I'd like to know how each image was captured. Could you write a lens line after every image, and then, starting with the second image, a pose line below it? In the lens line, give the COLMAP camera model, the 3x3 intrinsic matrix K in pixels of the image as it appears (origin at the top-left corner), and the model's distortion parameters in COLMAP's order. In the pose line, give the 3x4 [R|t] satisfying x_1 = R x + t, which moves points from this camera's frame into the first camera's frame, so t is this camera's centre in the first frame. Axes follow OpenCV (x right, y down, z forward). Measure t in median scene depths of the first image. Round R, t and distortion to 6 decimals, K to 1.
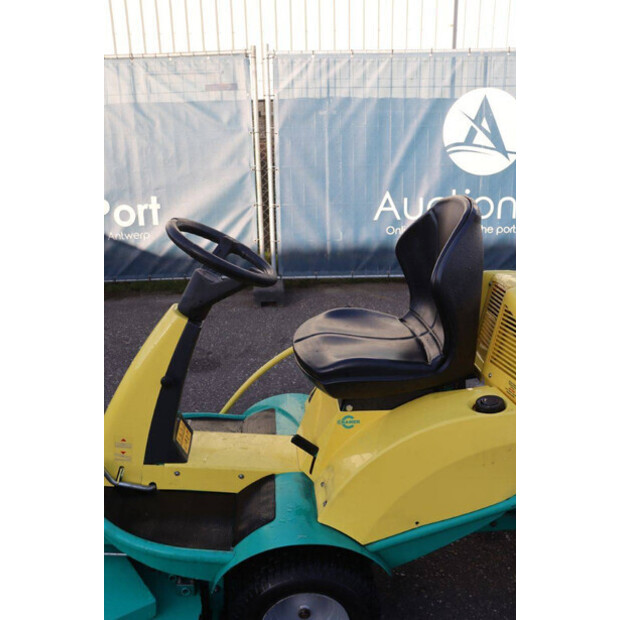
lens RADIAL K [[590.7, 0, 310.0], [0, 590.7, 310.0], [0, 0, 1]] dist [-0.072514, 0.006851]
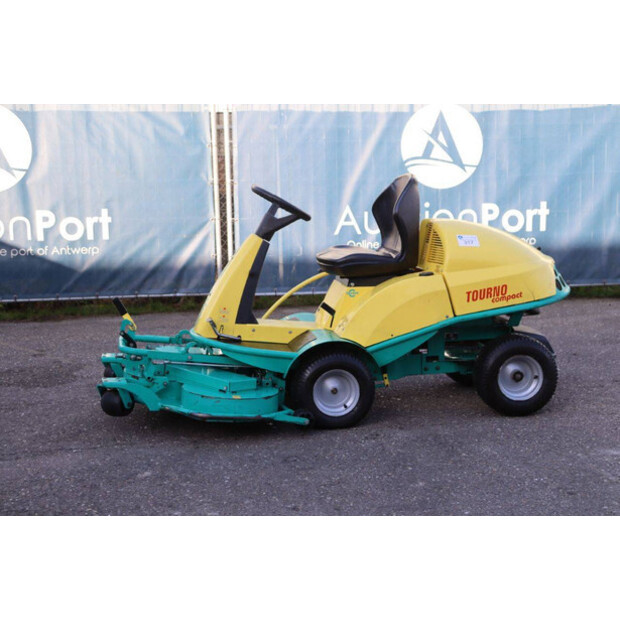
lens RADIAL K [[1049.1, 0, 310.0], [0, 1049.1, 310.0], [0, 0, 1]] dist [0.196729, 0.142048]
pose [[0.992253, -0.009885, 0.123837, -0.154039], [0.028411, 0.988469, -0.148737, 0.237675], [-0.120939, 0.151103, 0.981092, -0.714546]]
